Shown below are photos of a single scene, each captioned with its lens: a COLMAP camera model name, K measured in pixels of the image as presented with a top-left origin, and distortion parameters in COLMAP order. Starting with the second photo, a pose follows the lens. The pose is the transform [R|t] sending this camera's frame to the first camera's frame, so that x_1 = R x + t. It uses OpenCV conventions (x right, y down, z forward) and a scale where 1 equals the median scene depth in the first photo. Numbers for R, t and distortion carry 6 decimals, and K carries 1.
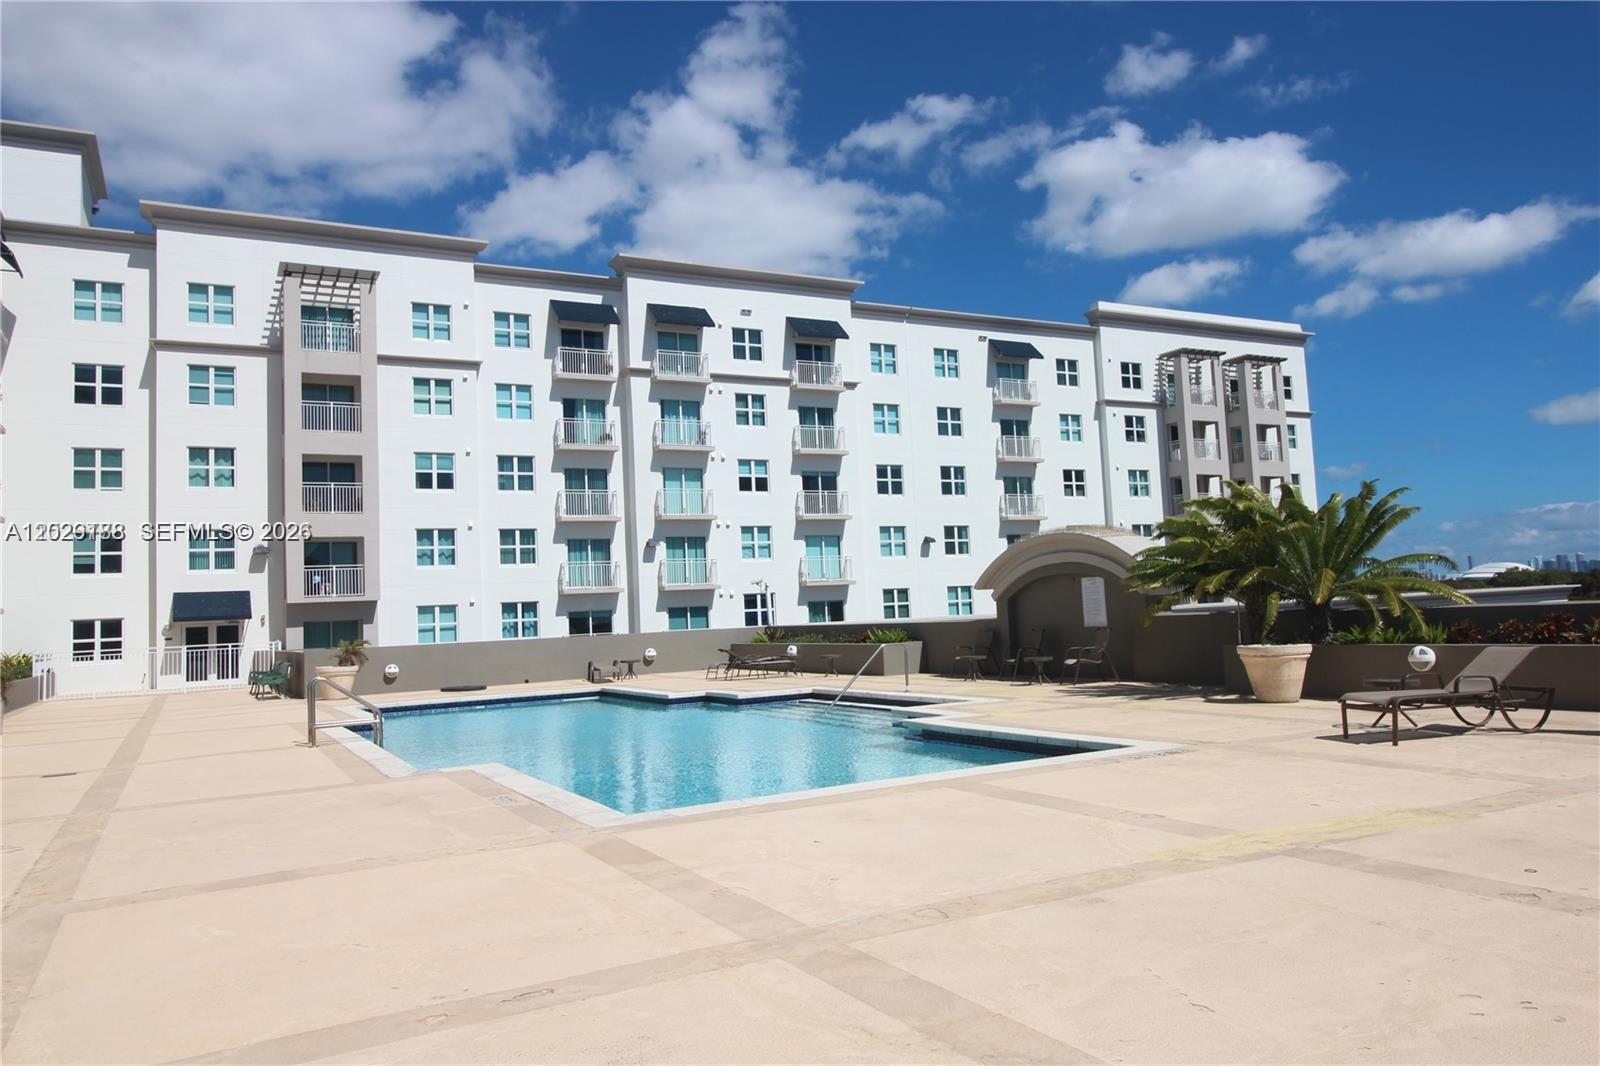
lens RADIAL K [[1129.5, 0, 809.0], [0, 1129.5, 512.9], [0, 0, 1]] dist [0.014807, -0.010130]
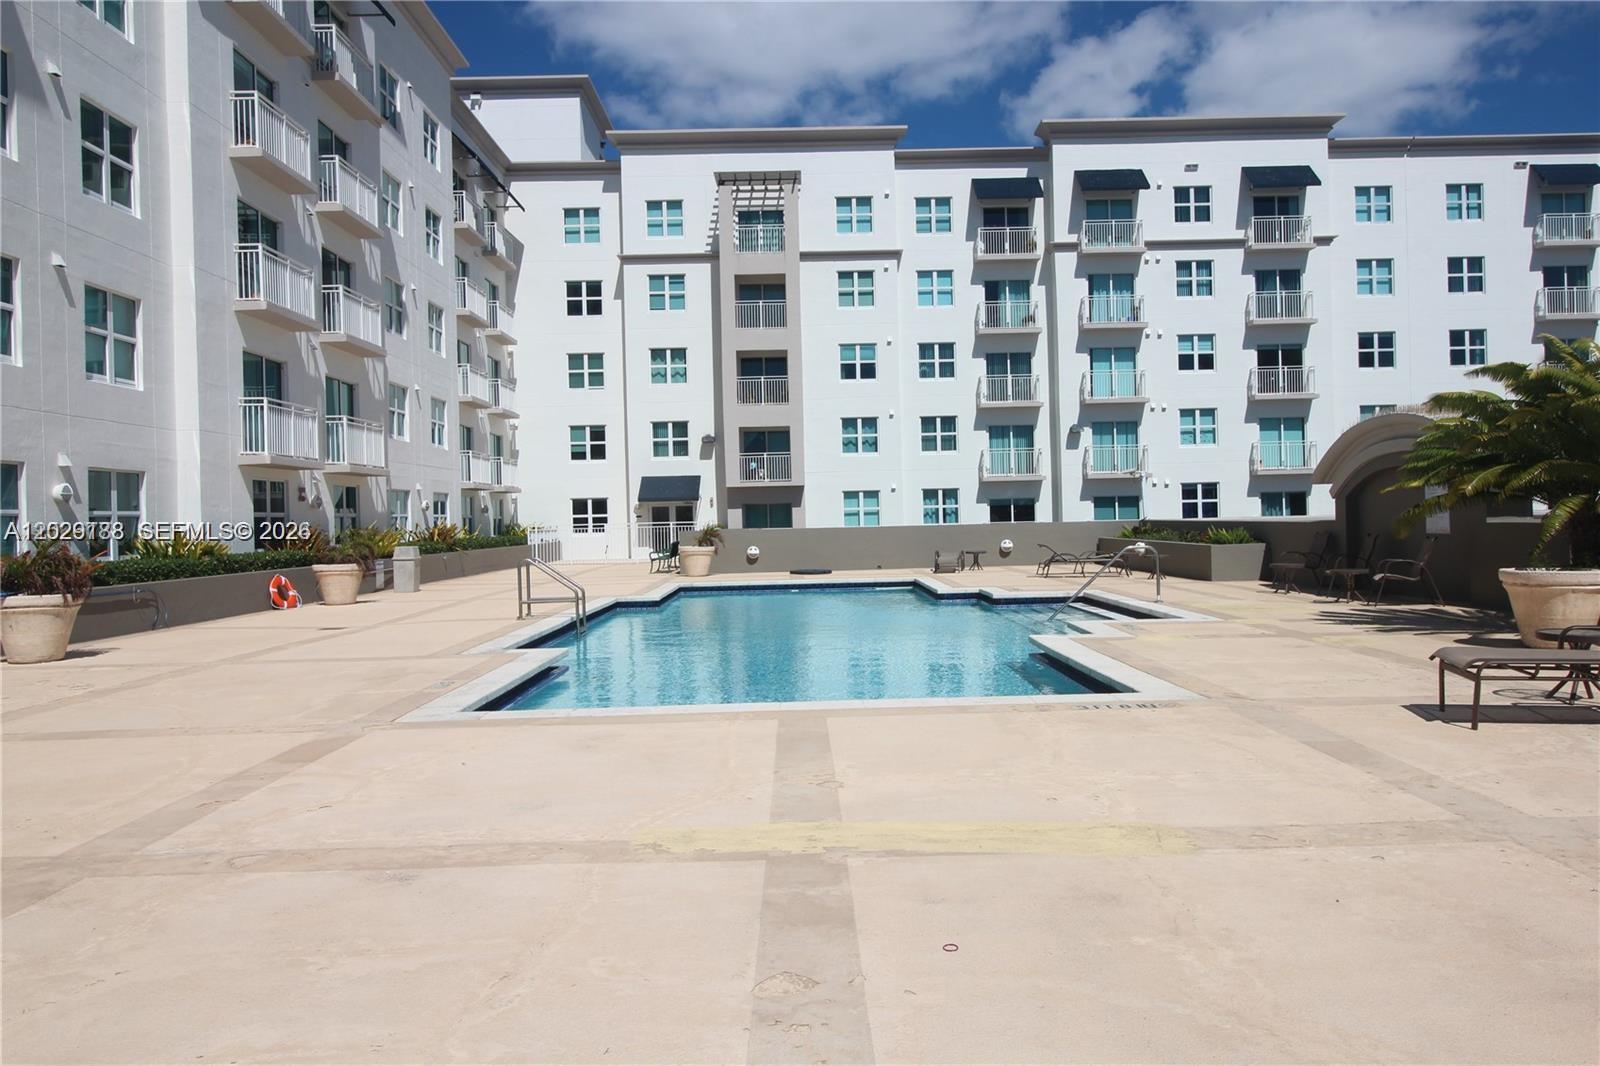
lens RADIAL K [[1129.5, 0, 809.0], [0, 1129.5, 512.9], [0, 0, 1]] dist [0.014807, -0.010130]
pose [[0.885278, 0.023701, -0.464457, 0.107830], [0.023755, 0.995092, 0.096058, 0.000474], [0.464454, -0.096071, 0.880371, 0.052268]]
